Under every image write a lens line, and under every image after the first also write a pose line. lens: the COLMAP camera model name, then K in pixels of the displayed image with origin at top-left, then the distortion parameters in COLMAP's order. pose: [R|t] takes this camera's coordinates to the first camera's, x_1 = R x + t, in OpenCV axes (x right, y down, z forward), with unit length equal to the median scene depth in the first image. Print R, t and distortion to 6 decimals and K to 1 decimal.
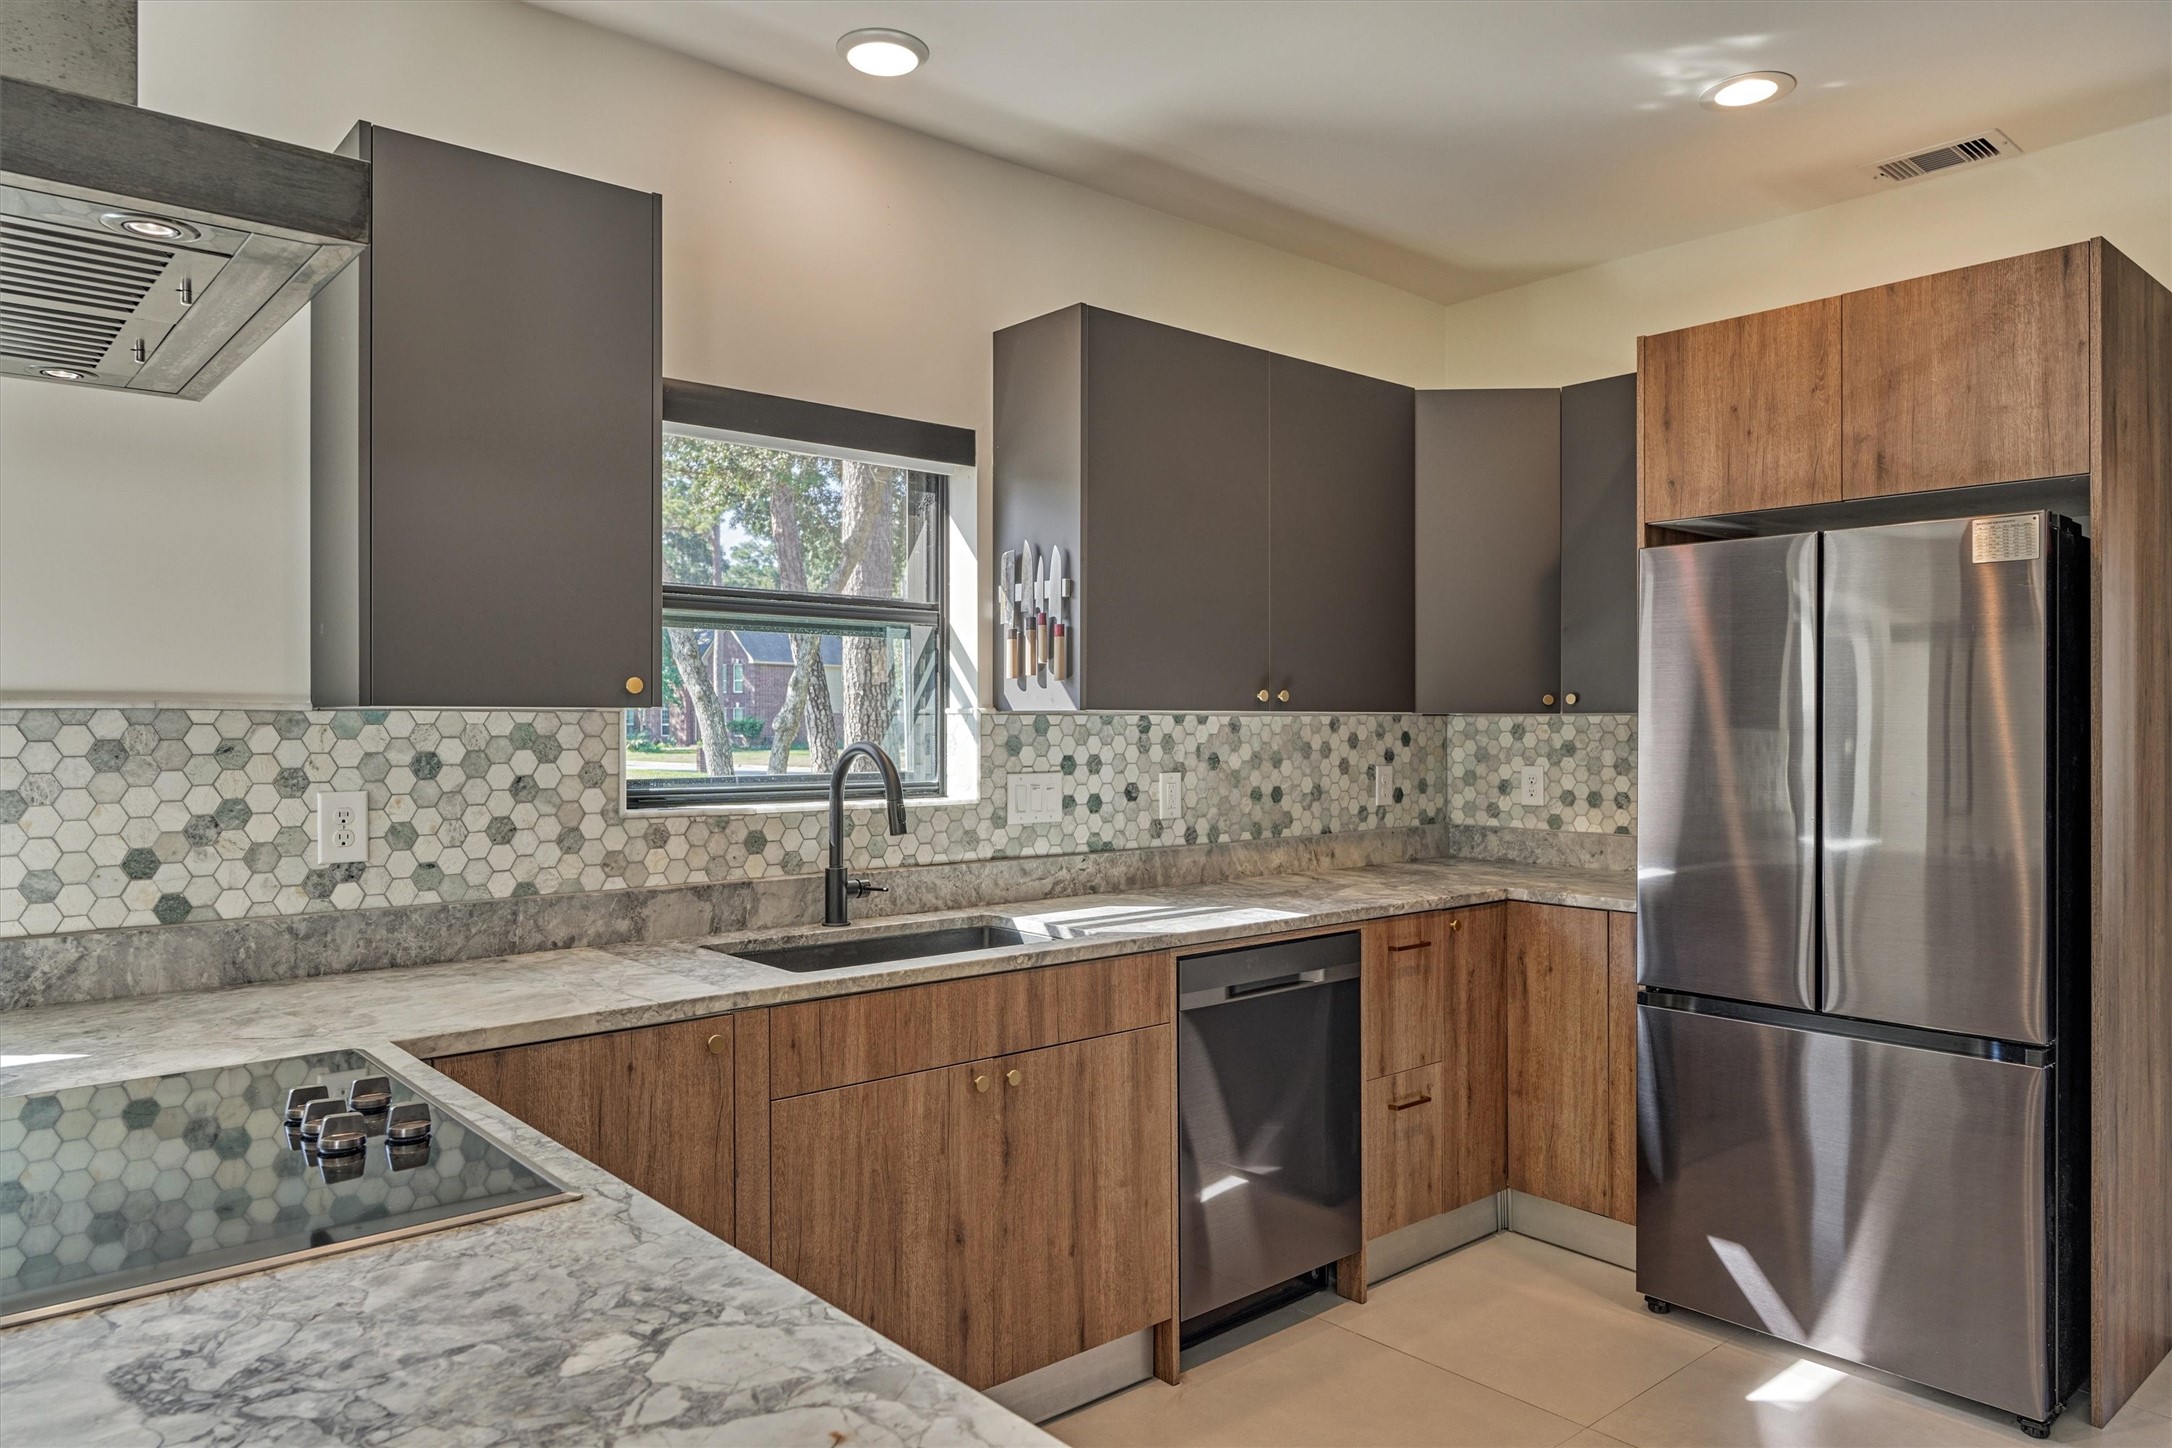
lens RADIAL K [[1427.9, 0, 1092.4], [0, 1427.9, 714.6], [0, 0, 1]] dist [0.005181, -0.002908]
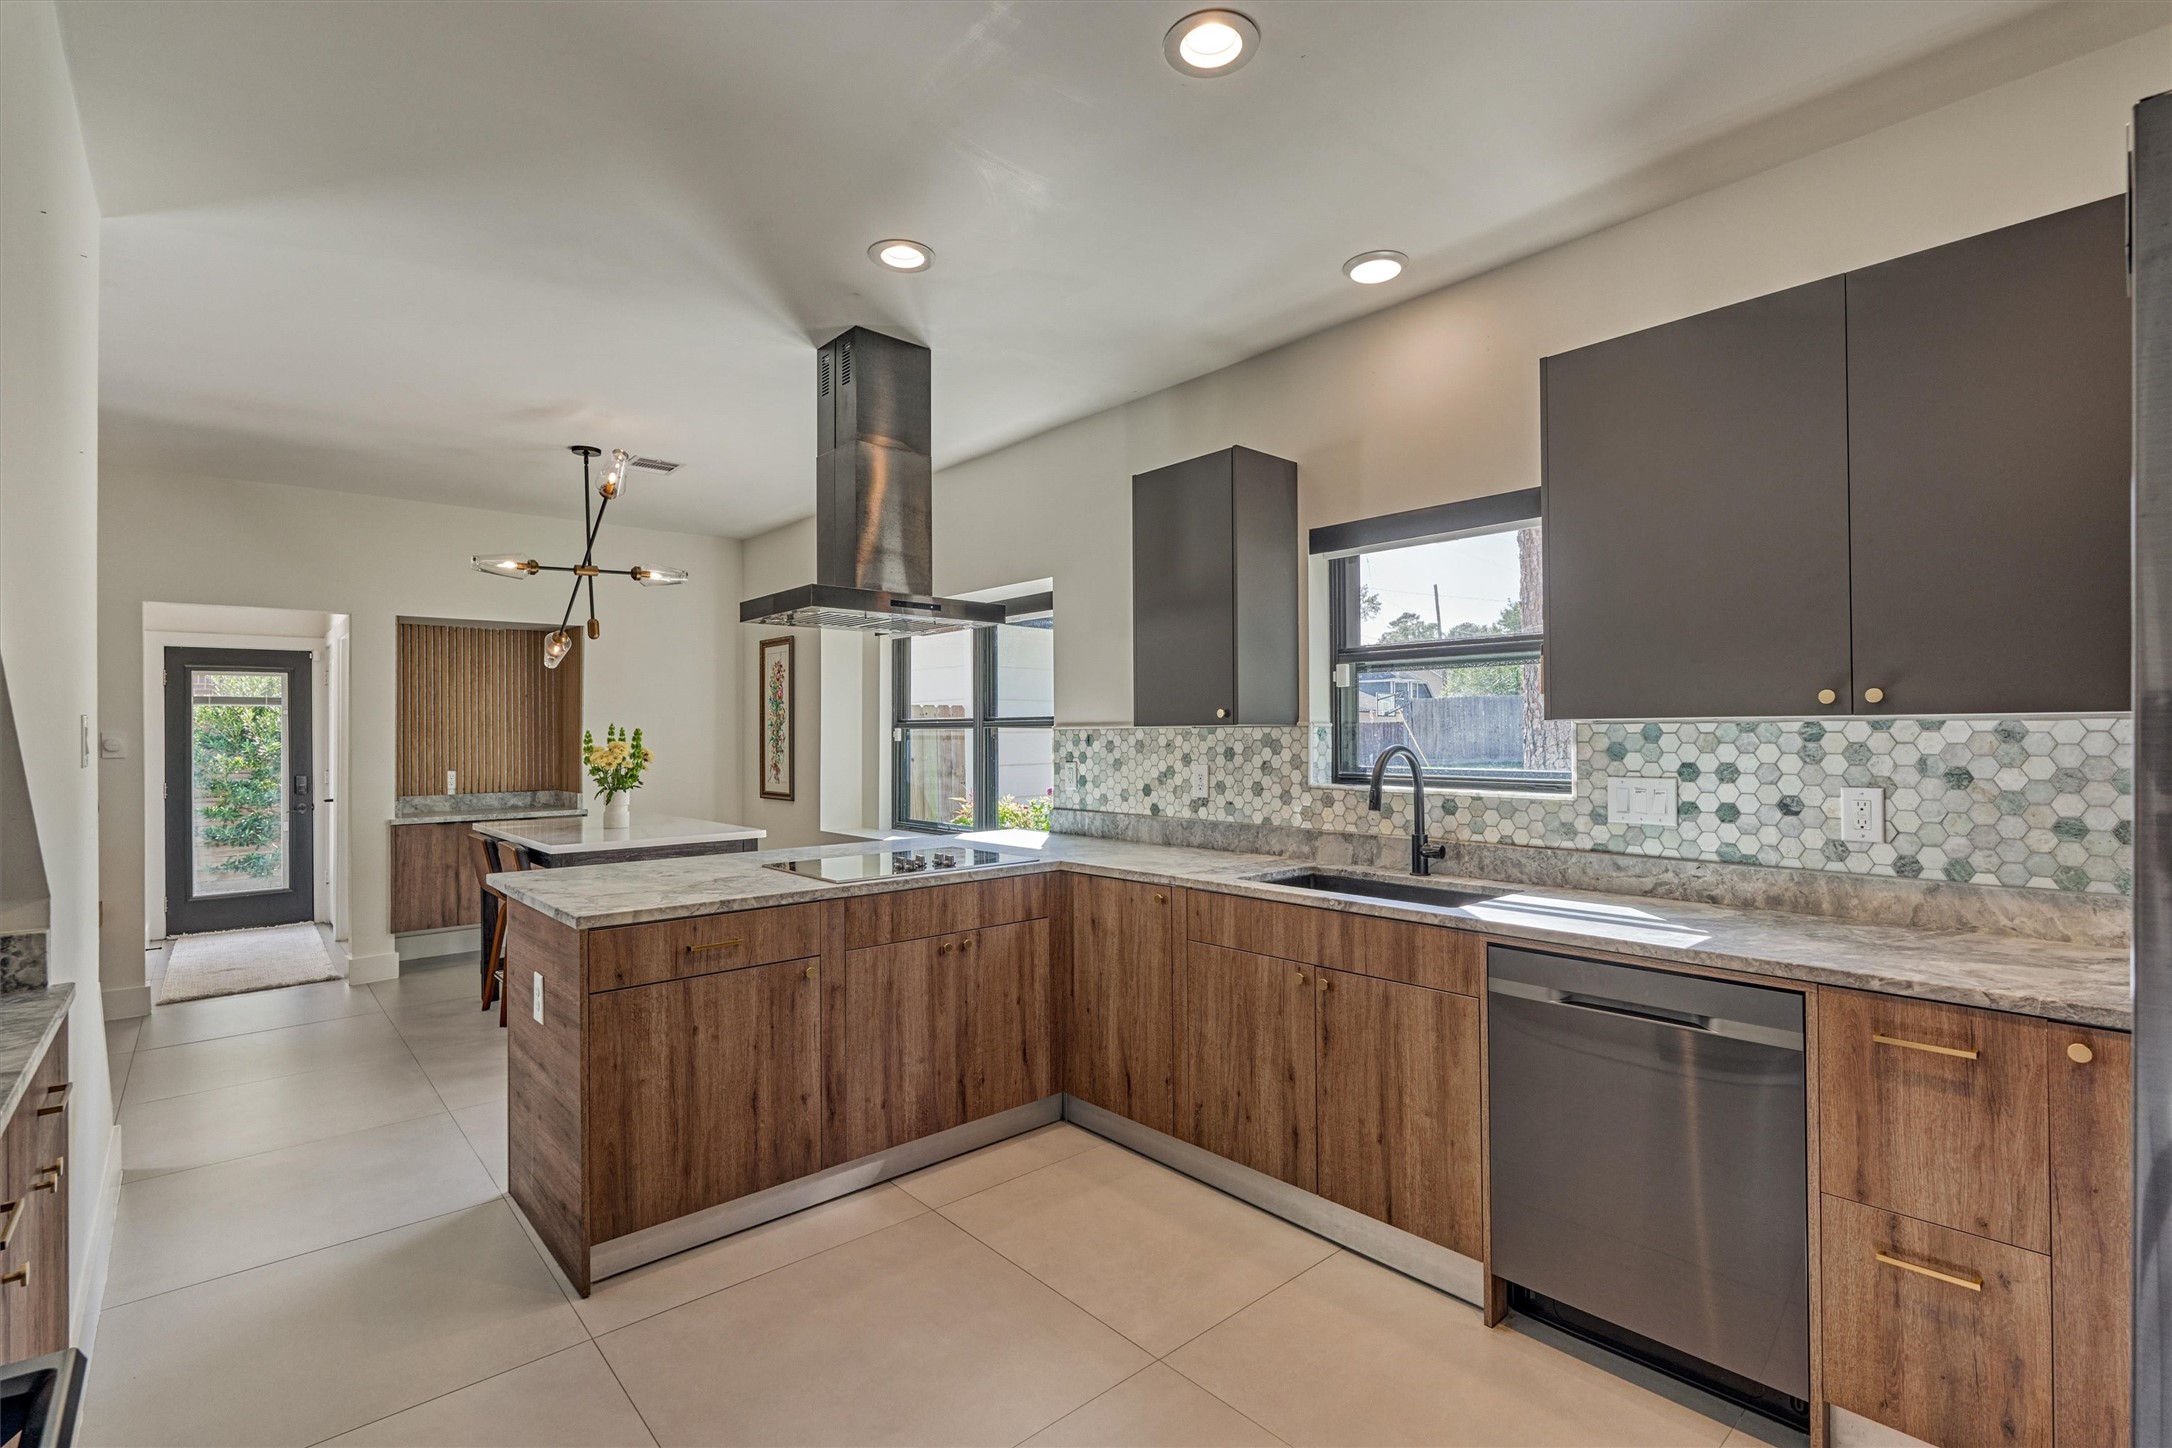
lens RADIAL K [[999.6, 0, 1086.8], [0, 999.6, 719.2], [0, 0, 1]] dist [0.007633, 0.000574]
pose [[0.010301, -0.014123, -0.999847, 0.823448], [0.012194, 0.999828, -0.013997, 0.002833], [0.999873, -0.012048, 0.010471, 0.668384]]
